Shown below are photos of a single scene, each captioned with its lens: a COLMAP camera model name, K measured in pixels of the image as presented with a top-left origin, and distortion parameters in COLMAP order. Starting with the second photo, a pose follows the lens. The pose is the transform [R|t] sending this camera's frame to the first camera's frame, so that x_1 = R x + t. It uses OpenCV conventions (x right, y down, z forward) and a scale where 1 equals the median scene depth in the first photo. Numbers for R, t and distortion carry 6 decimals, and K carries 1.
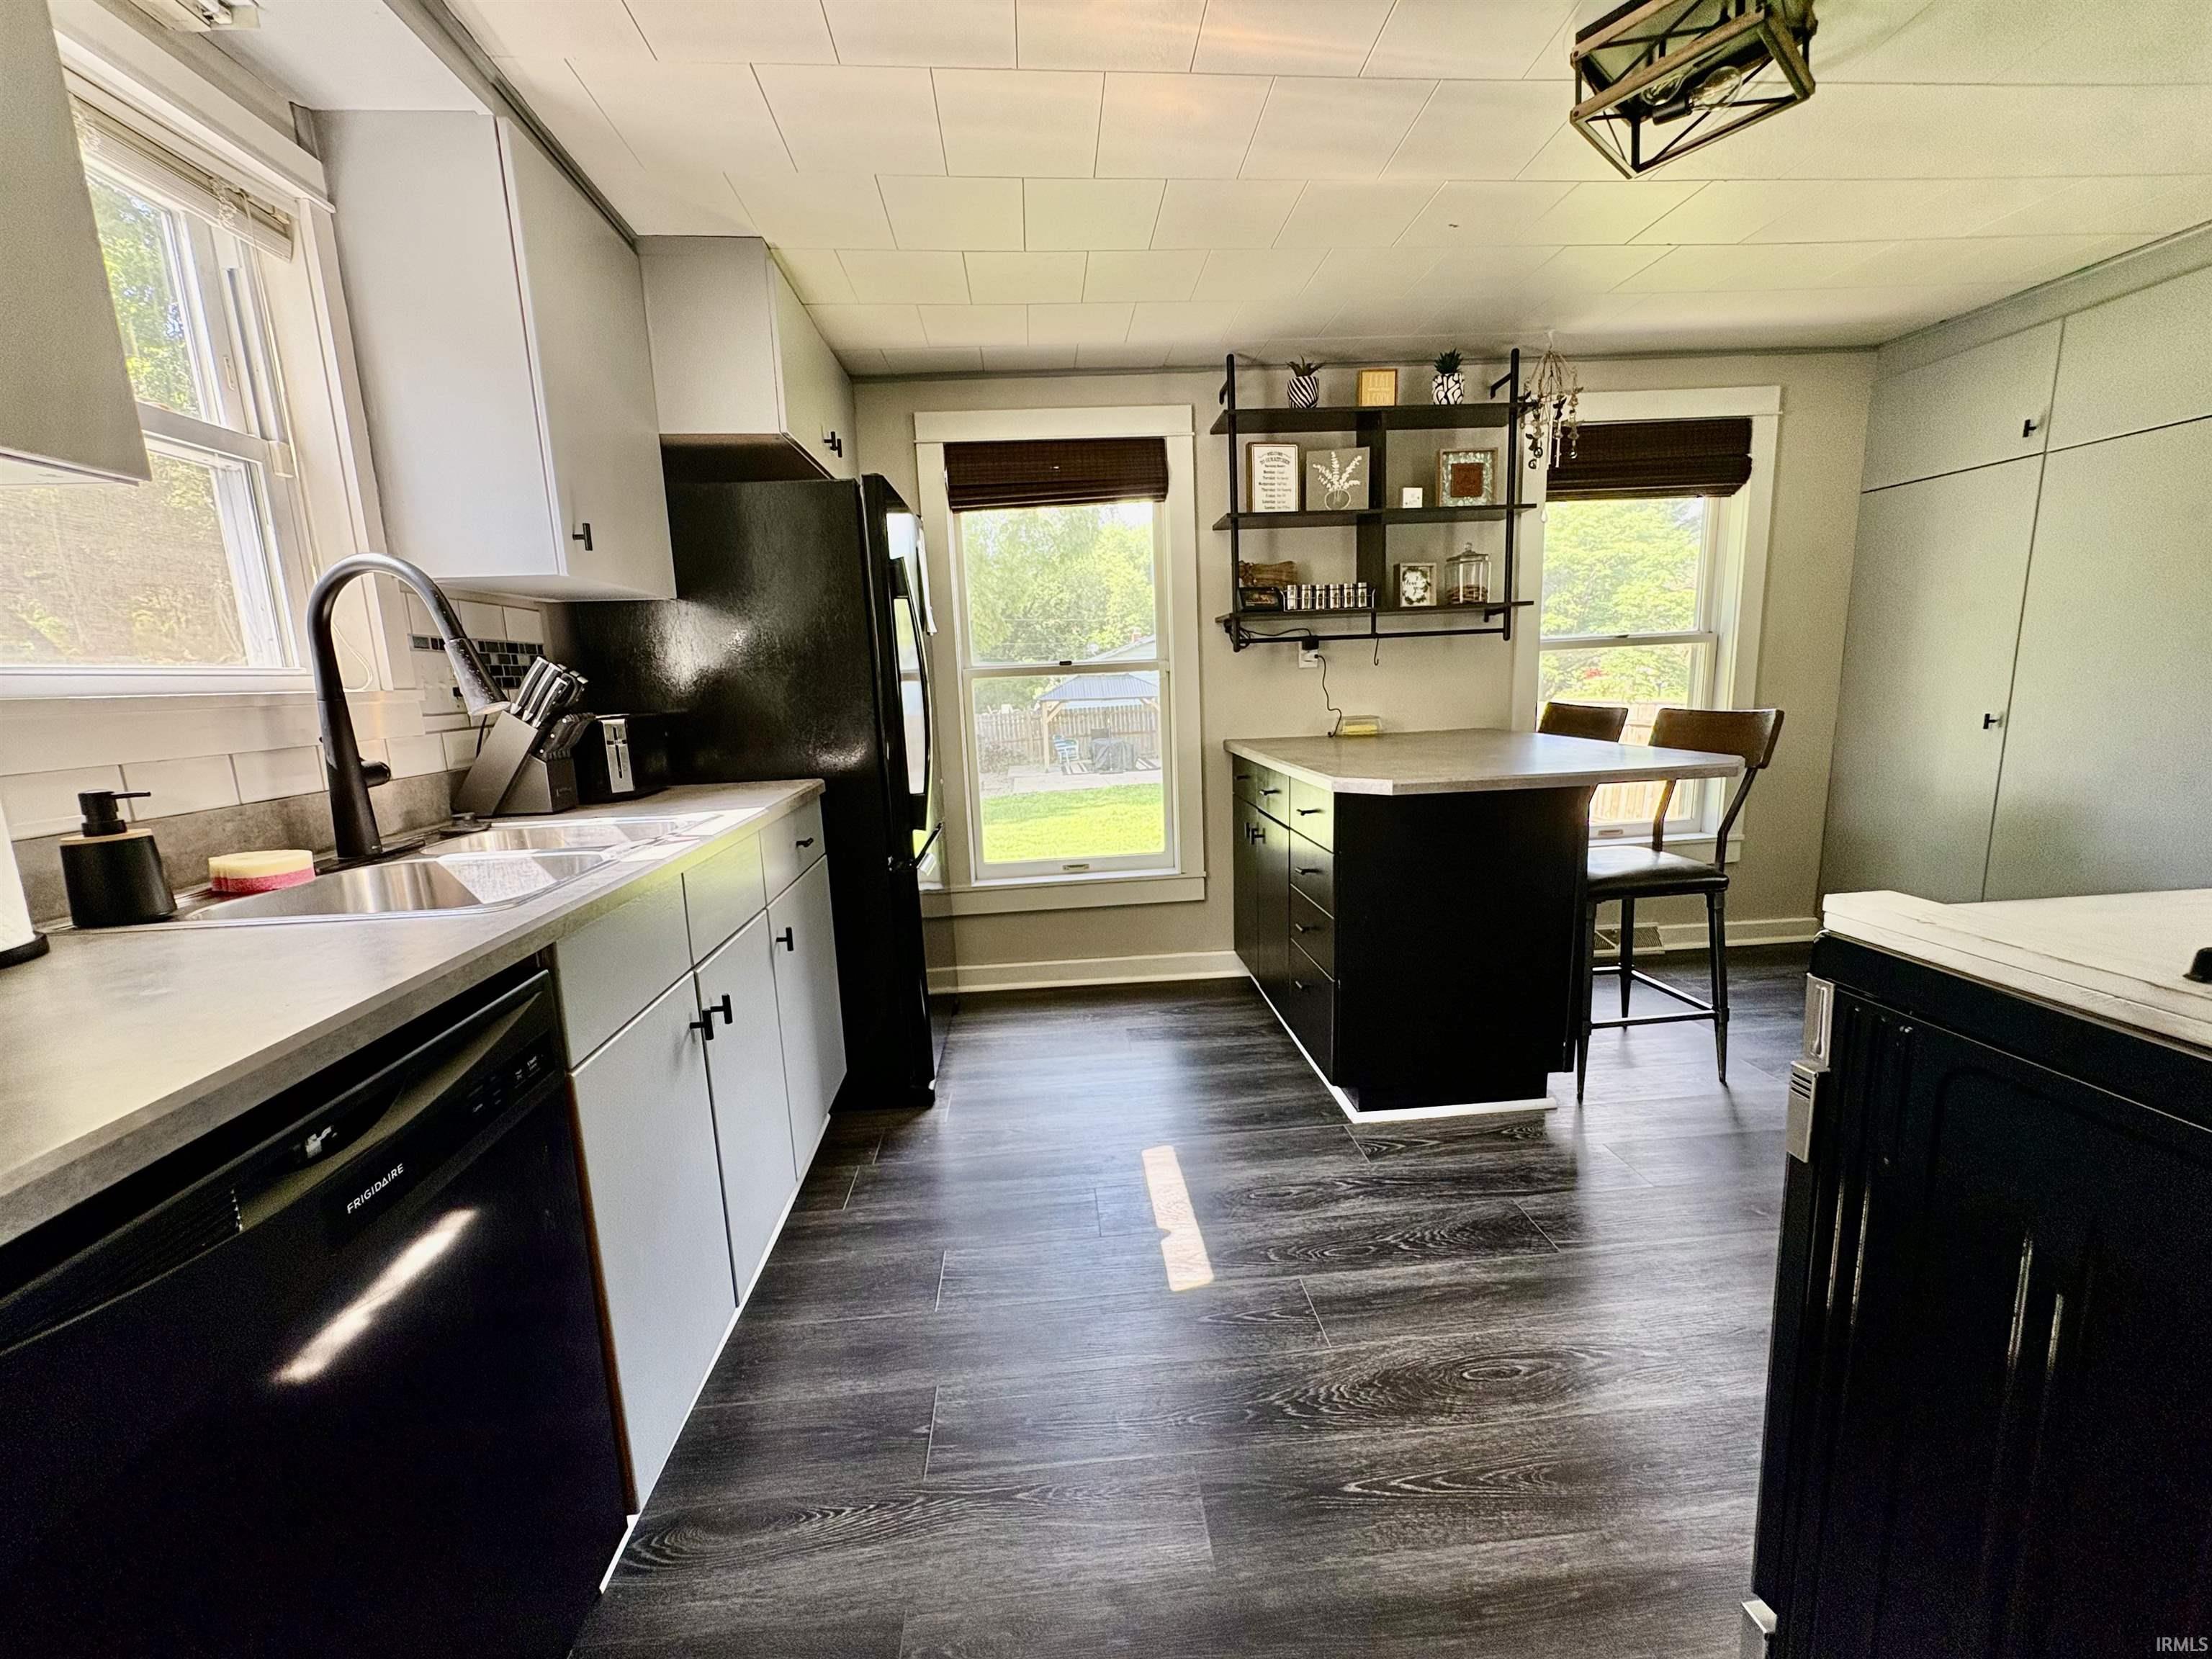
lens RADIAL K [[884.3, 0, 1105.4], [0, 884.3, 828.6], [0, 0, 1]] dist [0.001201, 0.000068]
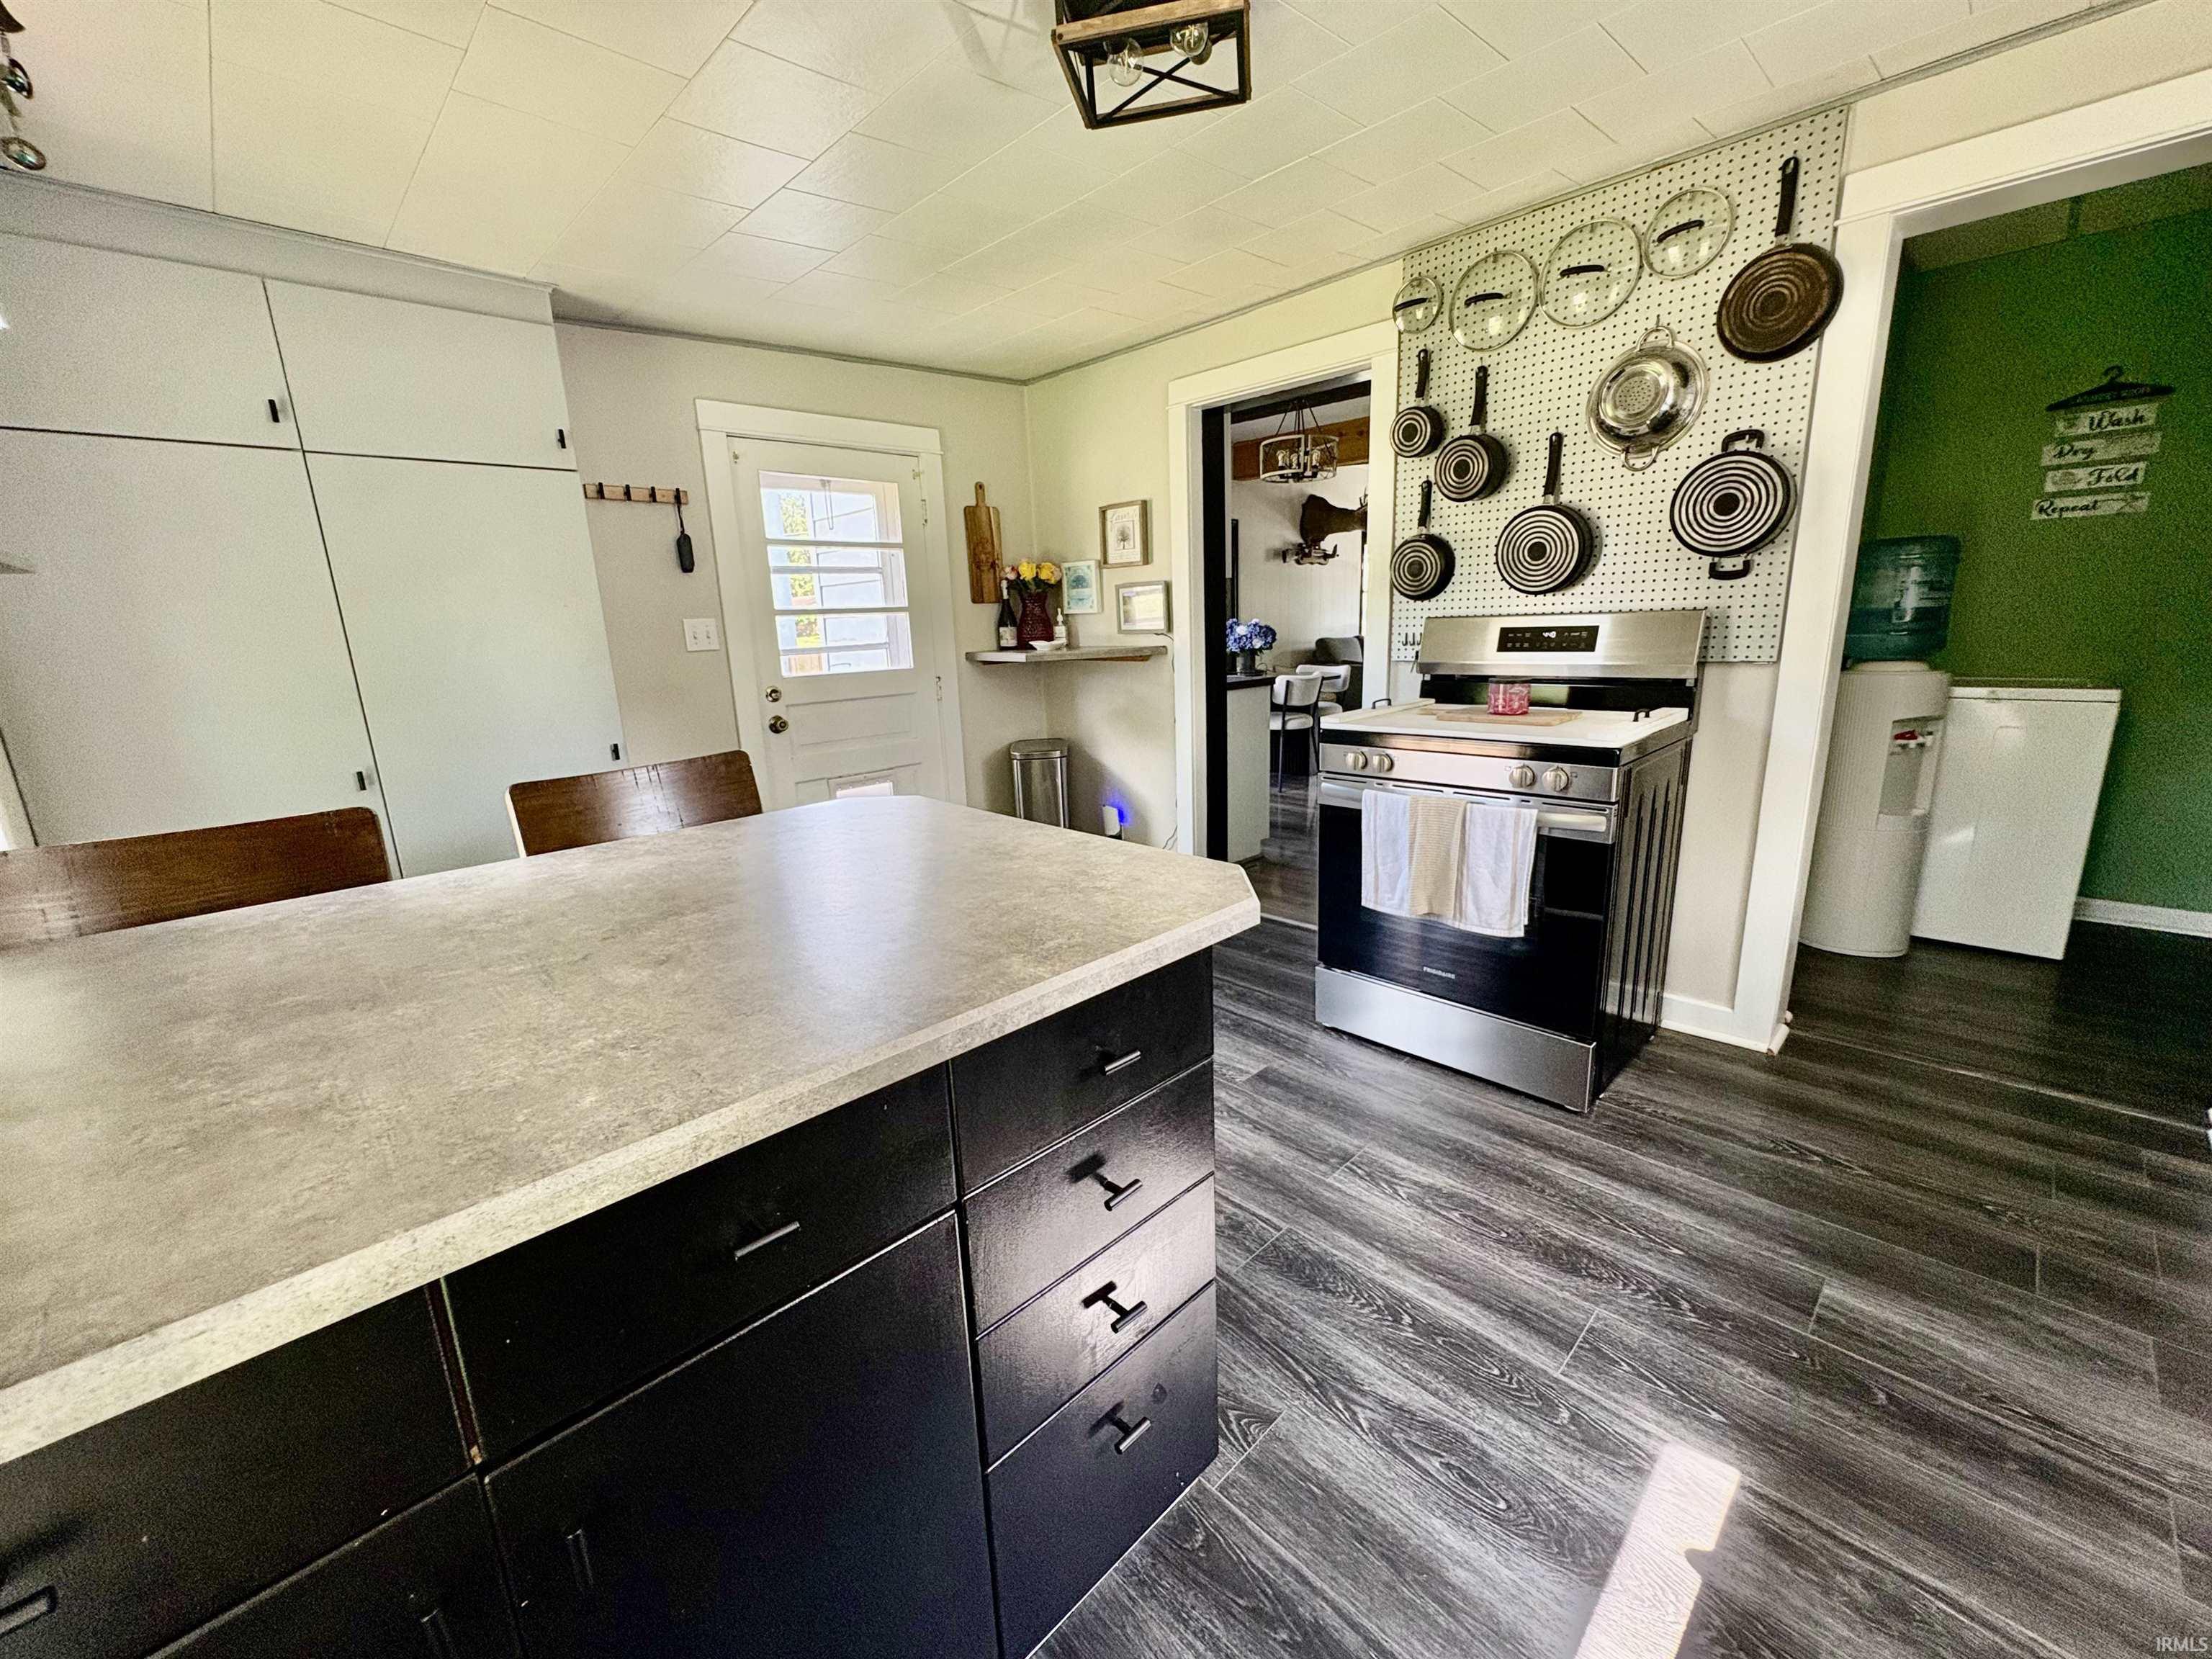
lens RADIAL K [[884.3, 0, 1105.4], [0, 884.3, 828.6], [0, 0, 1]] dist [0.001201, 0.000068]
pose [[-0.637129, -0.131832, 0.759399, -0.074795], [0.181814, 0.931753, 0.314293, -0.304061], [-0.749007, 0.338314, -0.569678, 1.488899]]
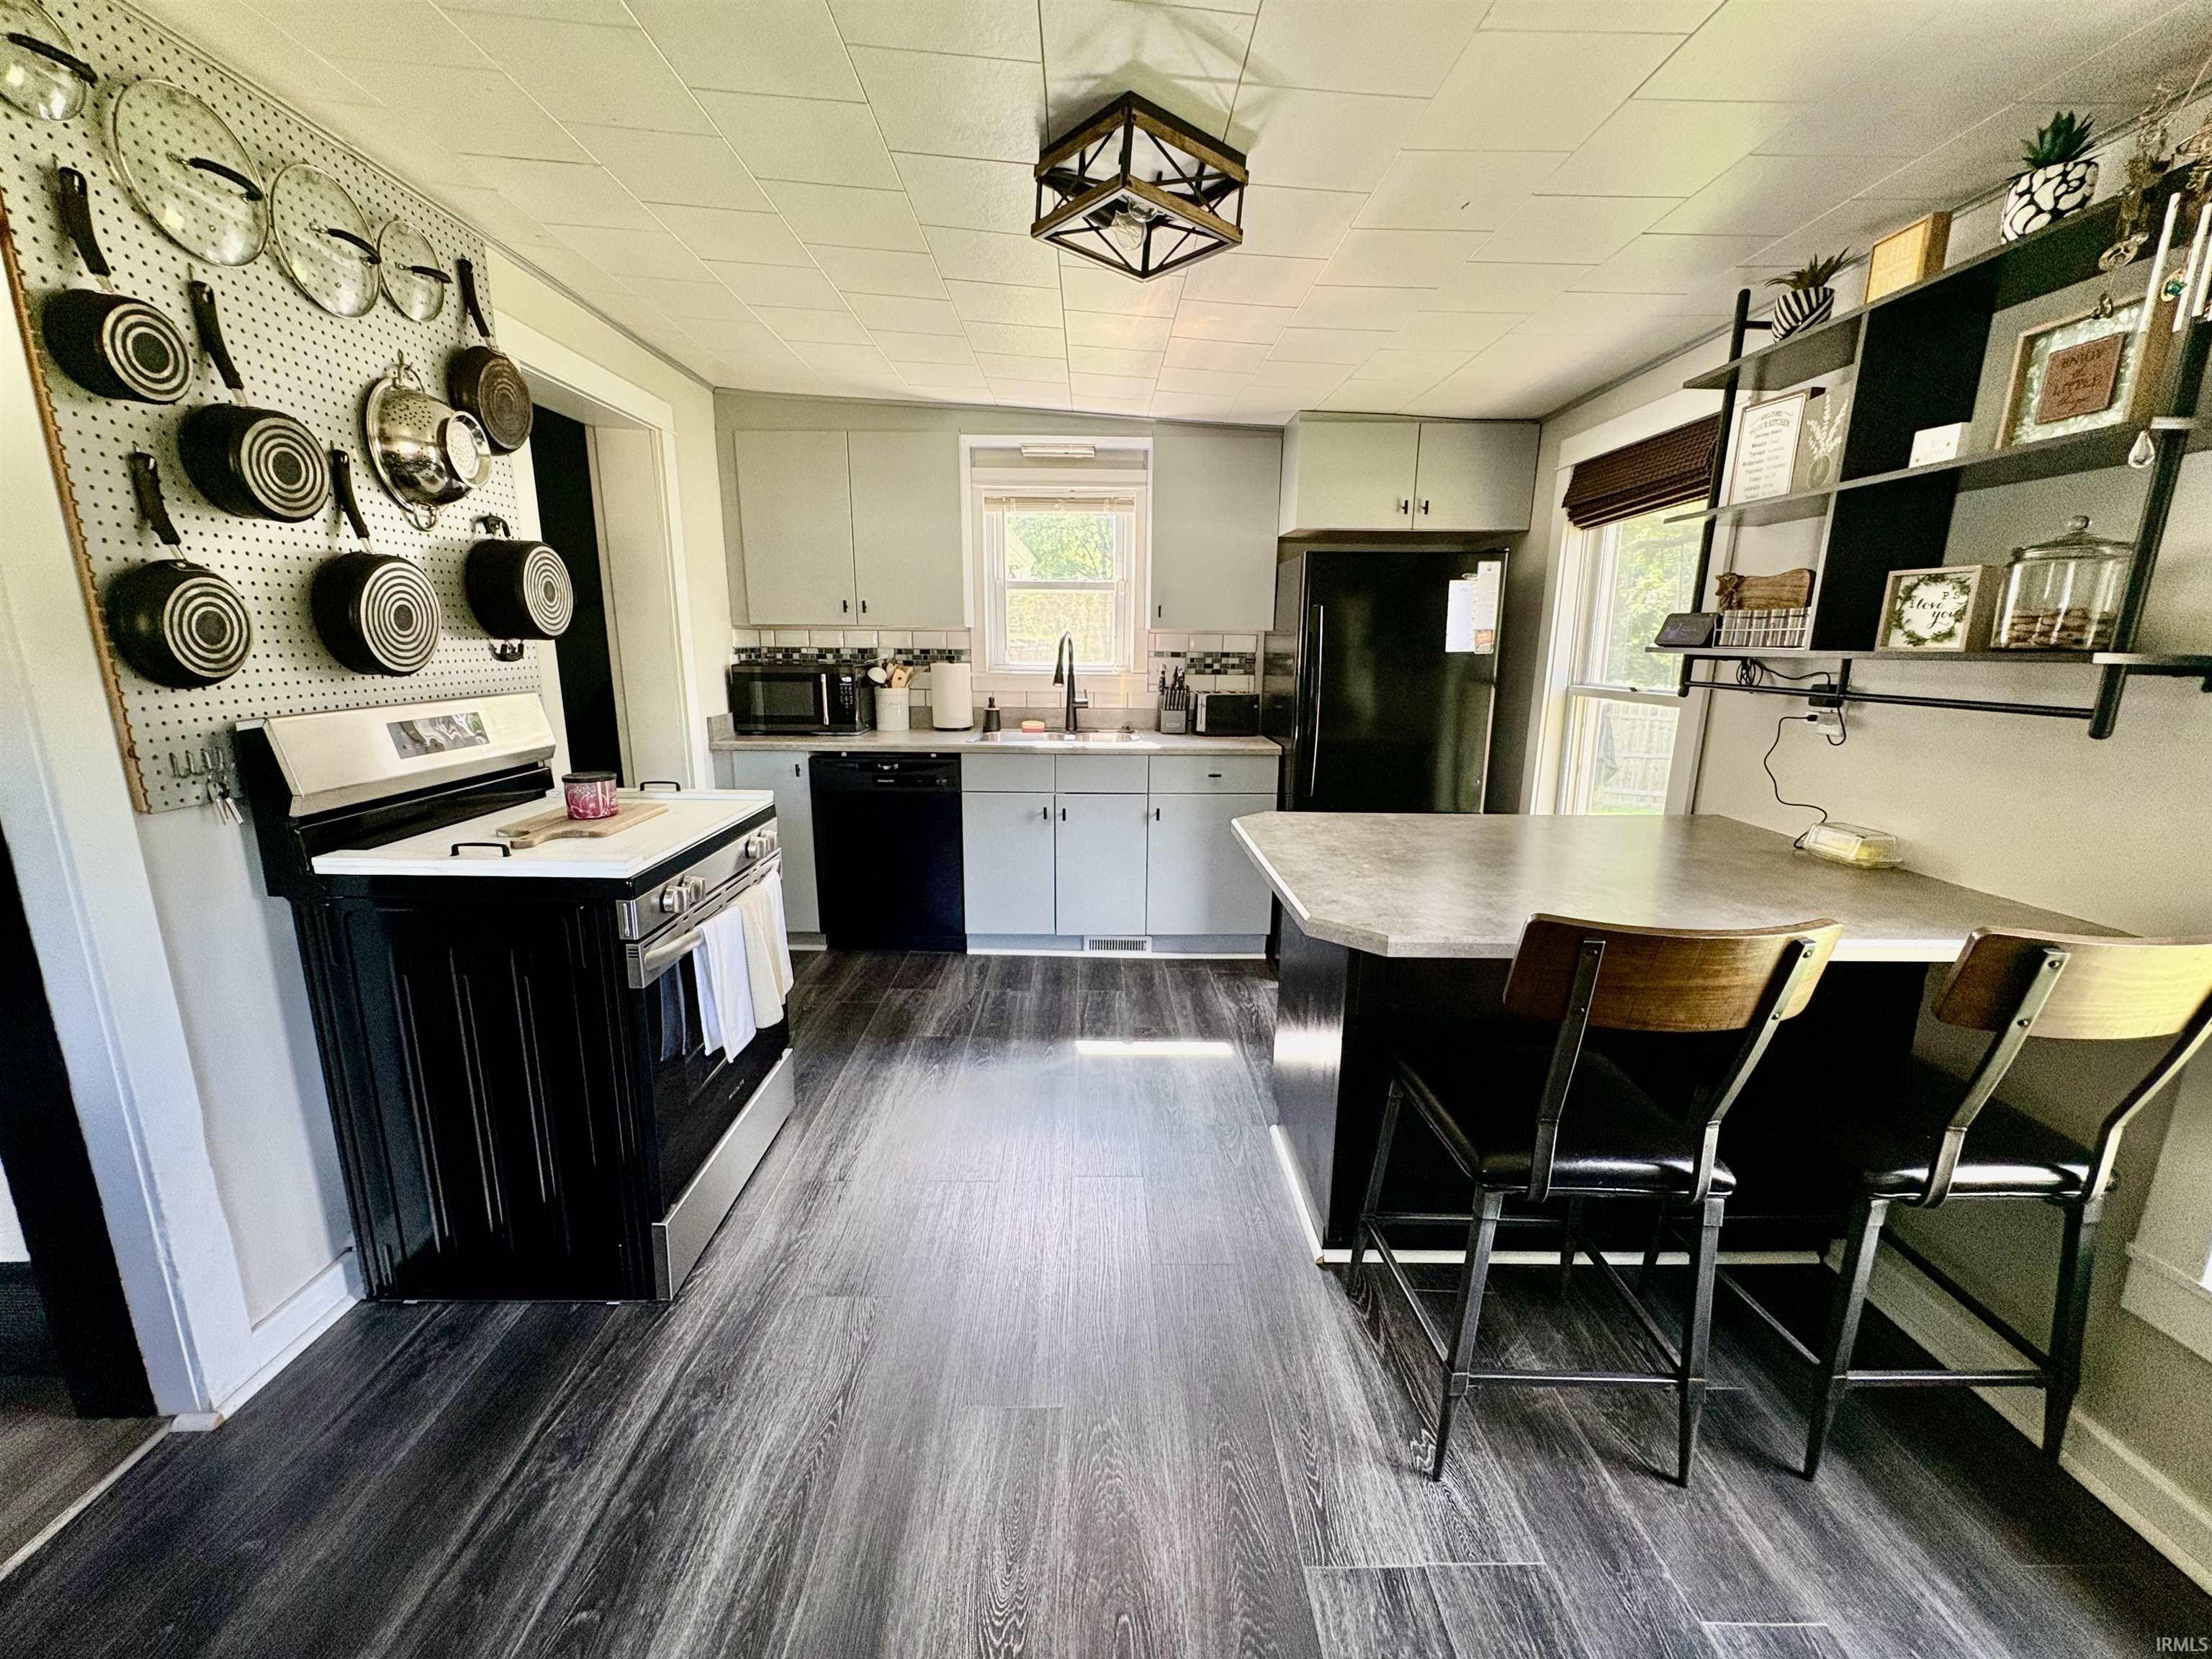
lens RADIAL K [[884.3, 0, 1105.4], [0, 884.3, 828.6], [0, 0, 1]] dist [0.001201, 0.000068]
pose [[-0.064615, 0.250821, -0.965875, 1.508300], [-0.182383, 0.948627, 0.258543, -0.322014], [0.981102, 0.192865, -0.015550, 0.895609]]
